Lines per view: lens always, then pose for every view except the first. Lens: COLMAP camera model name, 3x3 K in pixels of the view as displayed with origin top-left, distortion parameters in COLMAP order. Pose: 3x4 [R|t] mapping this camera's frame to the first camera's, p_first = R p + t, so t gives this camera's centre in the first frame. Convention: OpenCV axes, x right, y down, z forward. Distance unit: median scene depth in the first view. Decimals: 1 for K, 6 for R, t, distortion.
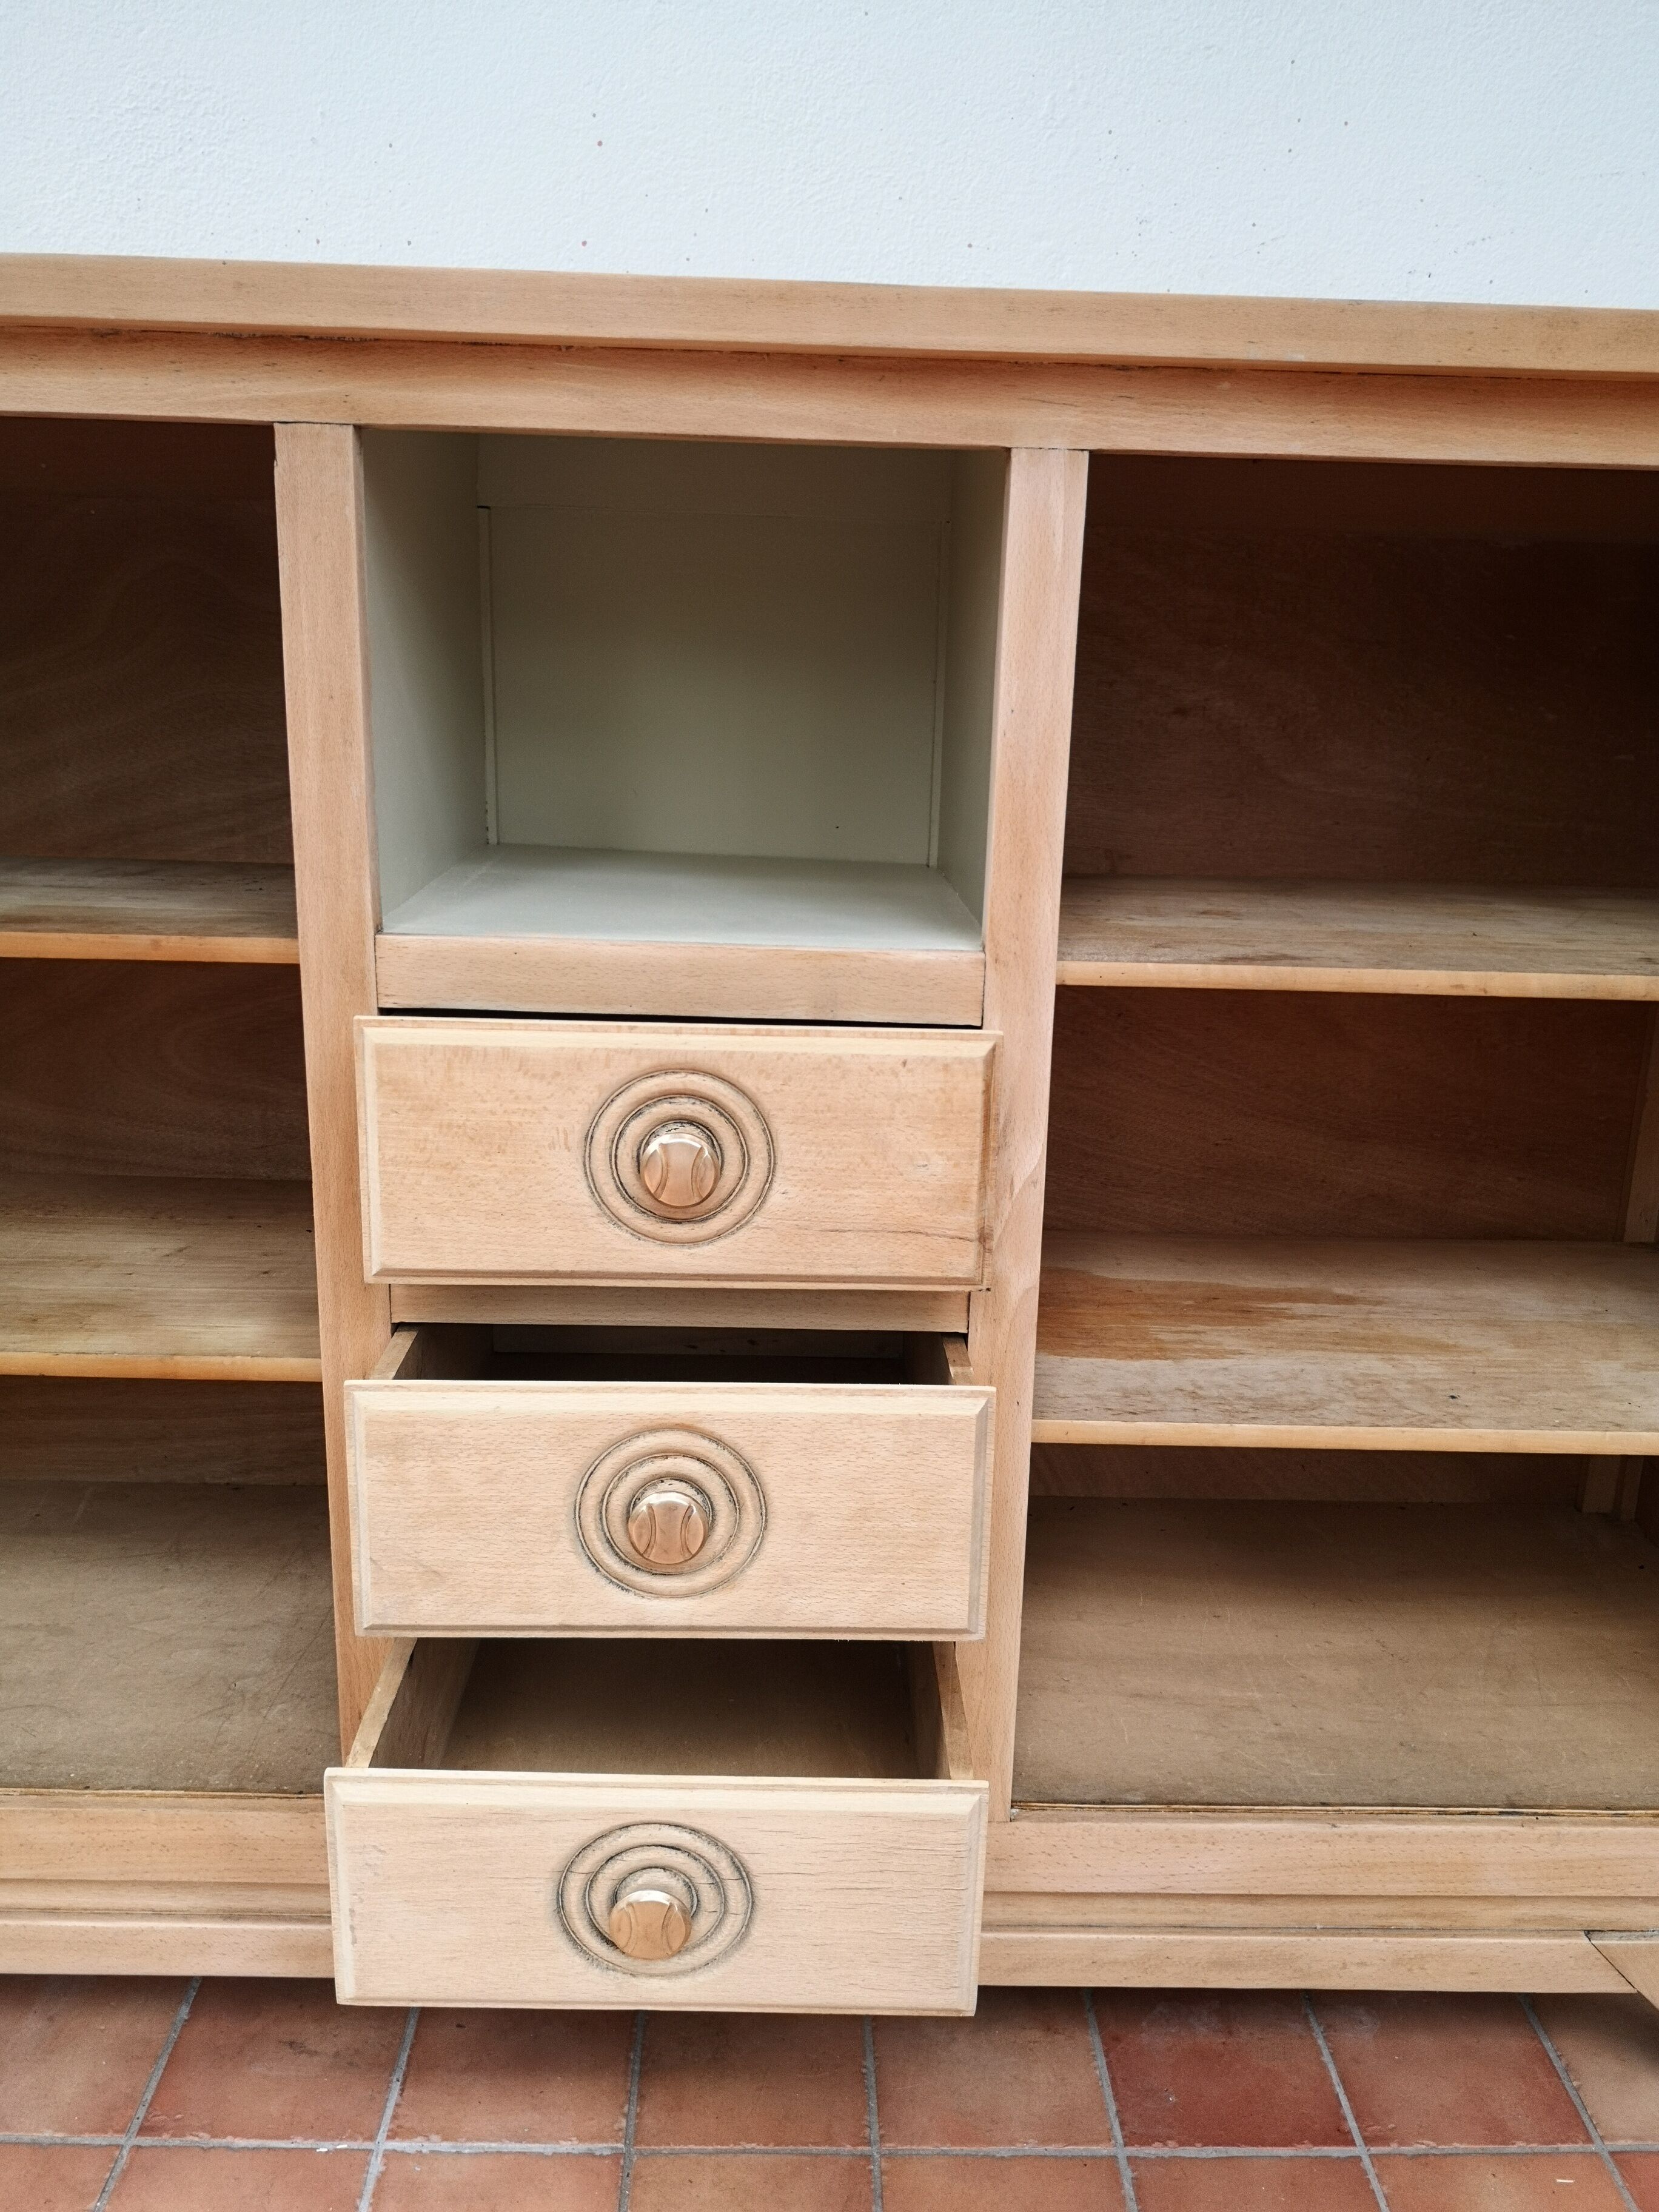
lens RADIAL K [[1742.6, 0, 828.5], [0, 1742.6, 1123.4], [0, 0, 1]] dist [0.048483, -0.113248]
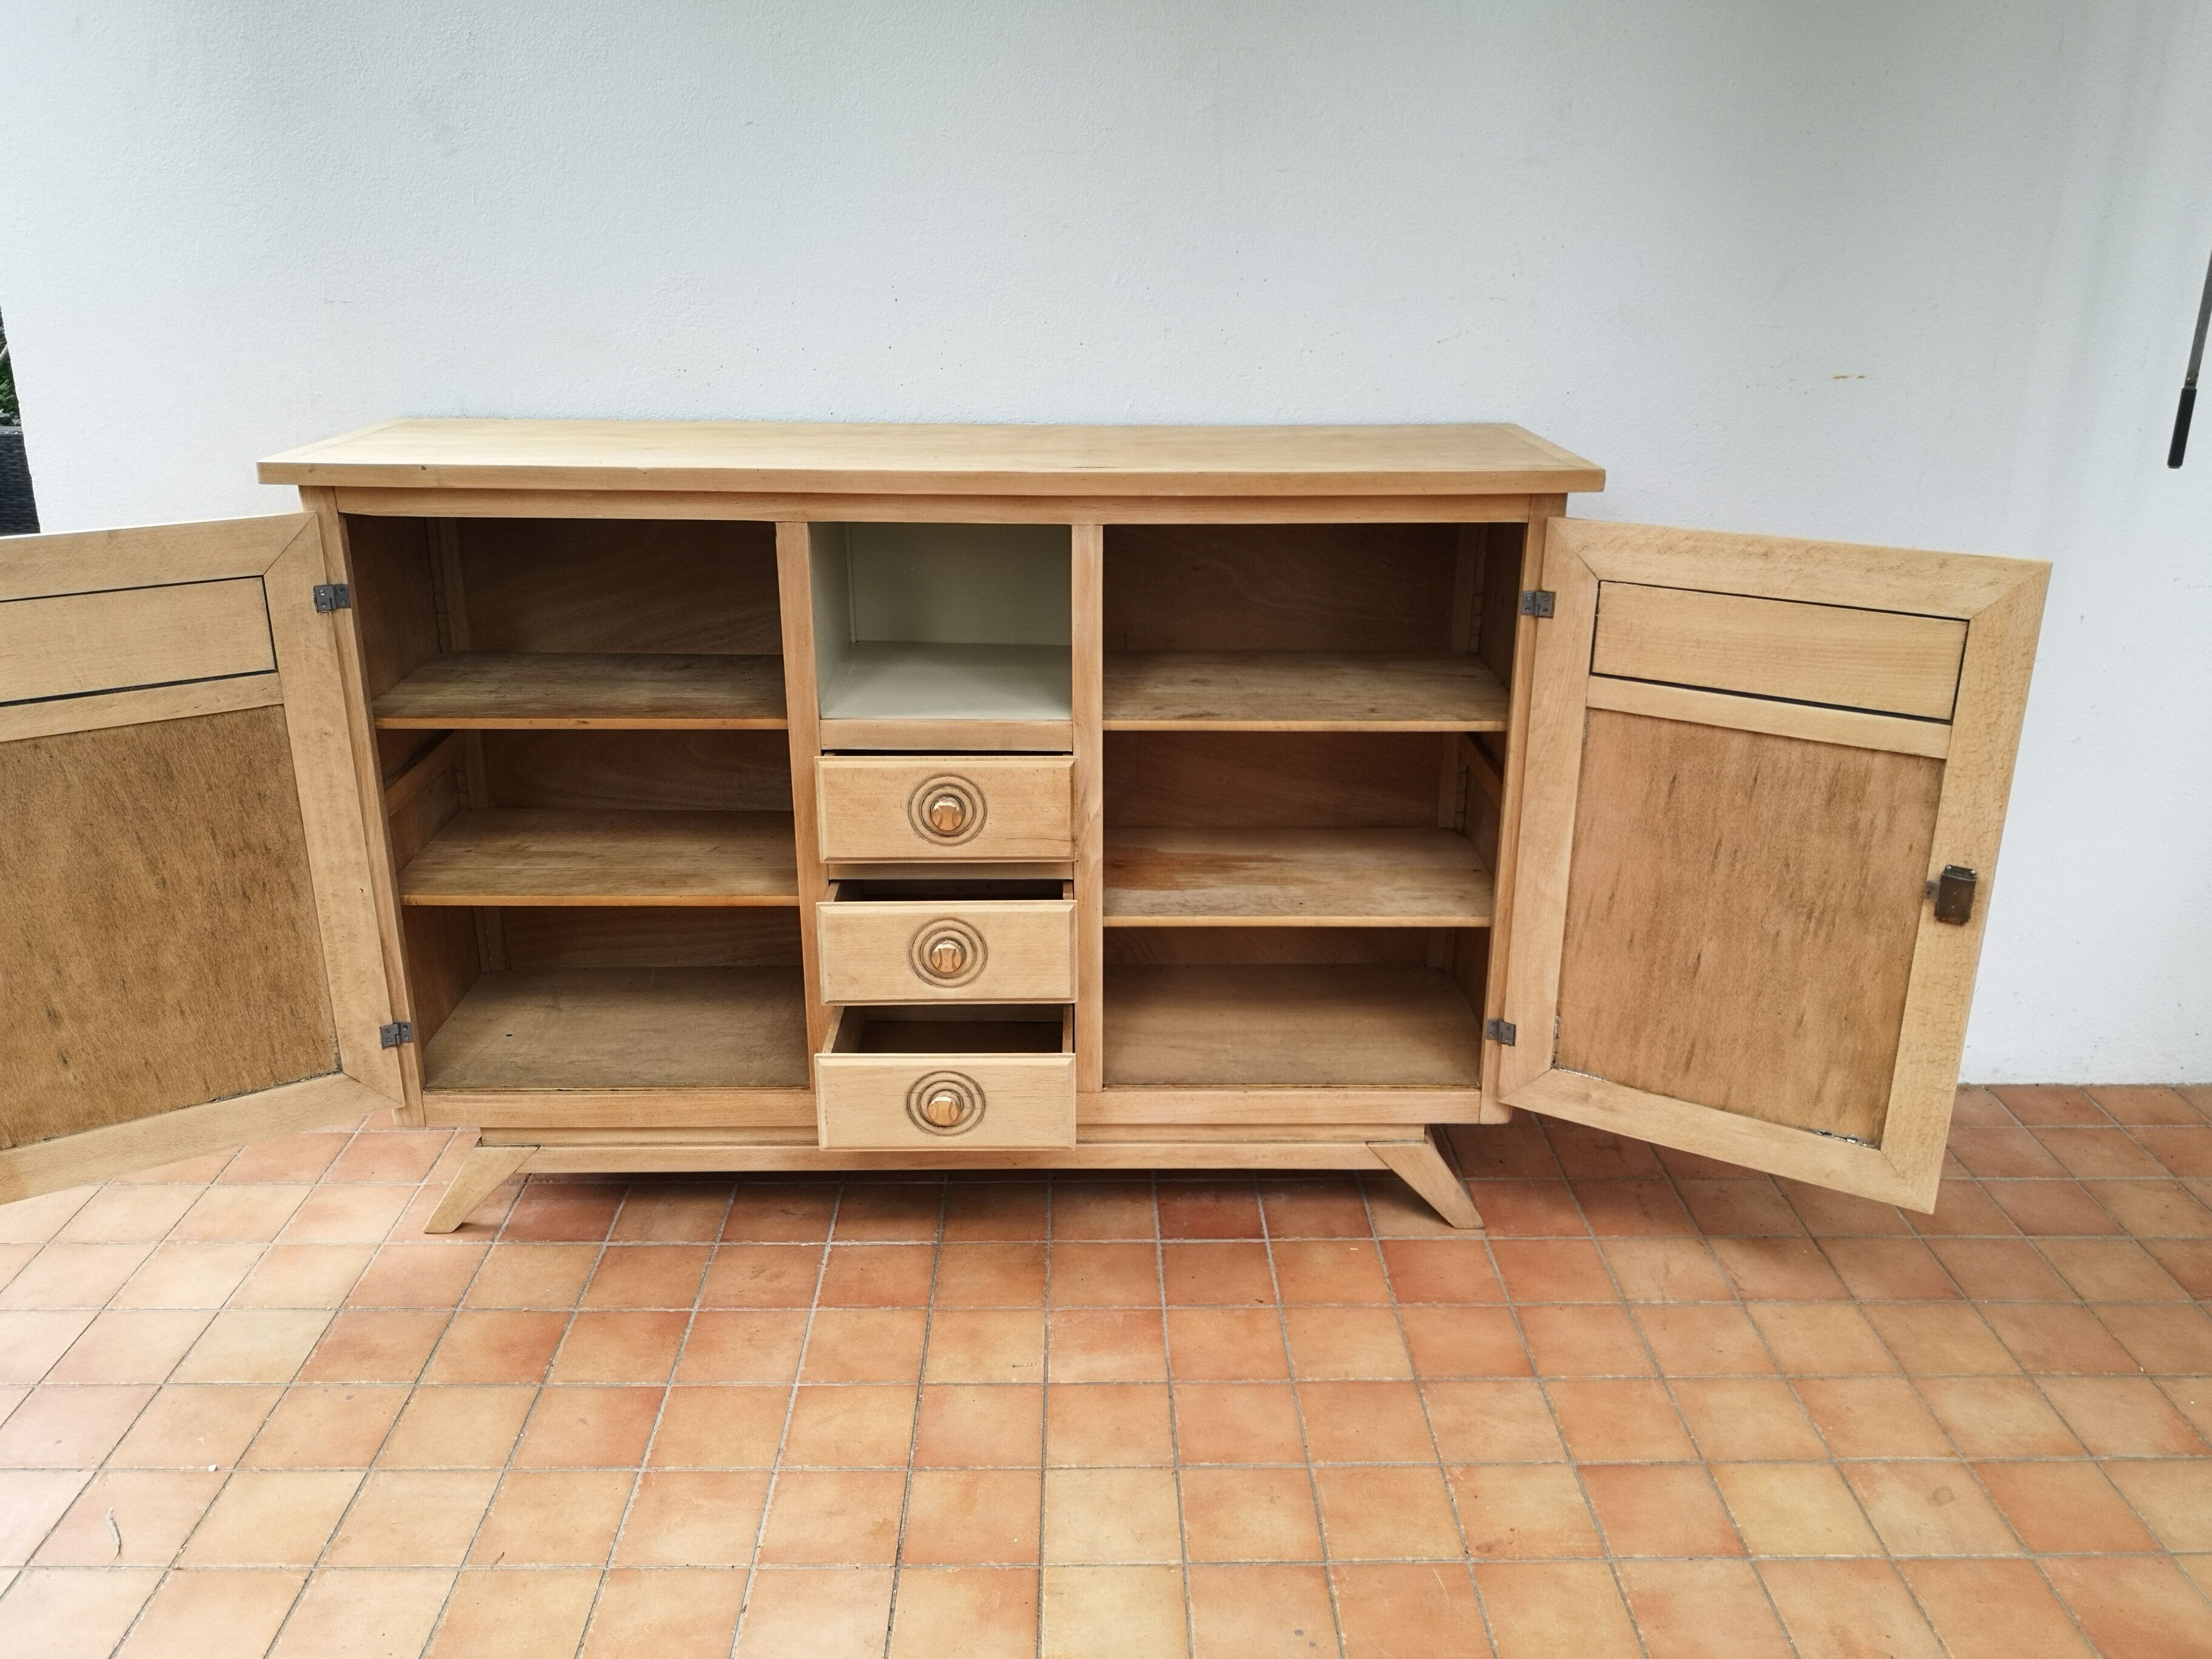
lens RADIAL K [[1758.7, 0, 1117.8], [0, 1758.7, 825.9], [0, 0, 1]] dist [0.013420, -0.042784]
pose [[0.999778, -0.020615, -0.004435, 0.155436], [0.020905, 0.996549, 0.080335, -0.143228], [0.002764, -0.080410, 0.996758, -1.382849]]
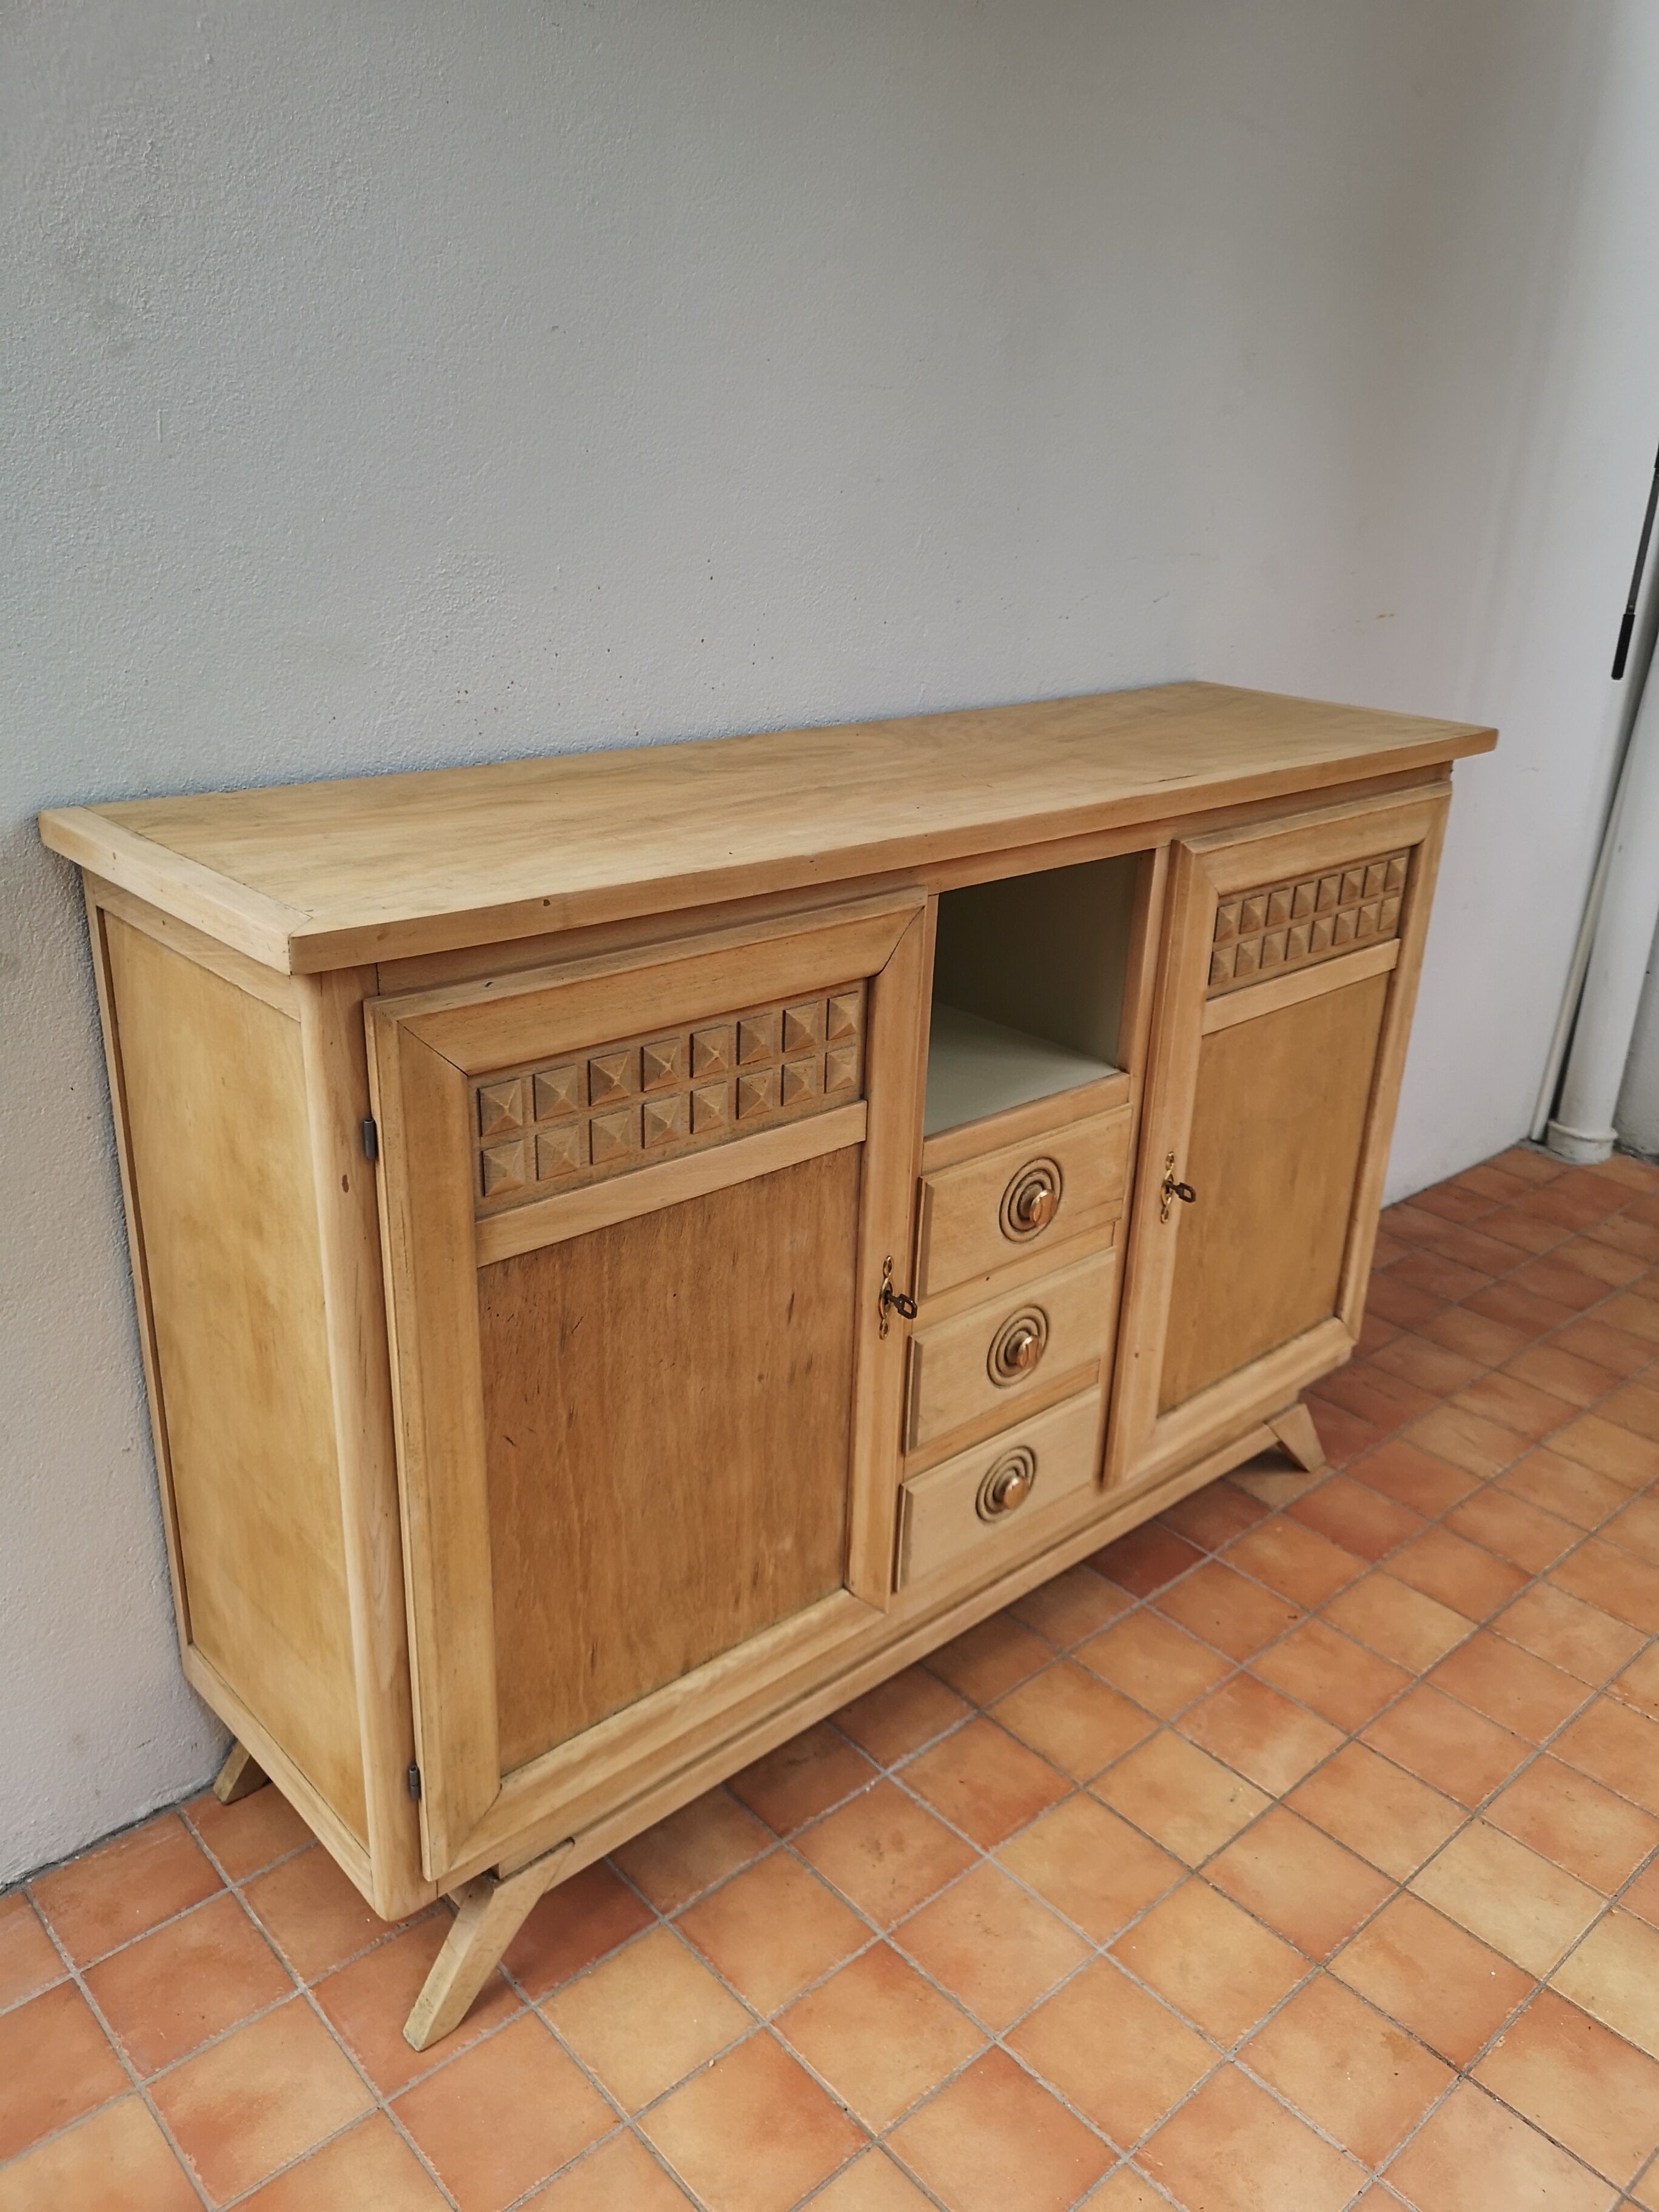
lens RADIAL K [[1698.1, 0, 832.2], [0, 1698.1, 1091.6], [0, 0, 1]] dist [0.048795, -0.053246]
pose [[0.758263, -0.237616, 0.607105, -1.358045], [0.162818, 0.970727, 0.176578, -0.464868], [-0.631290, -0.035045, 0.774754, -0.336948]]
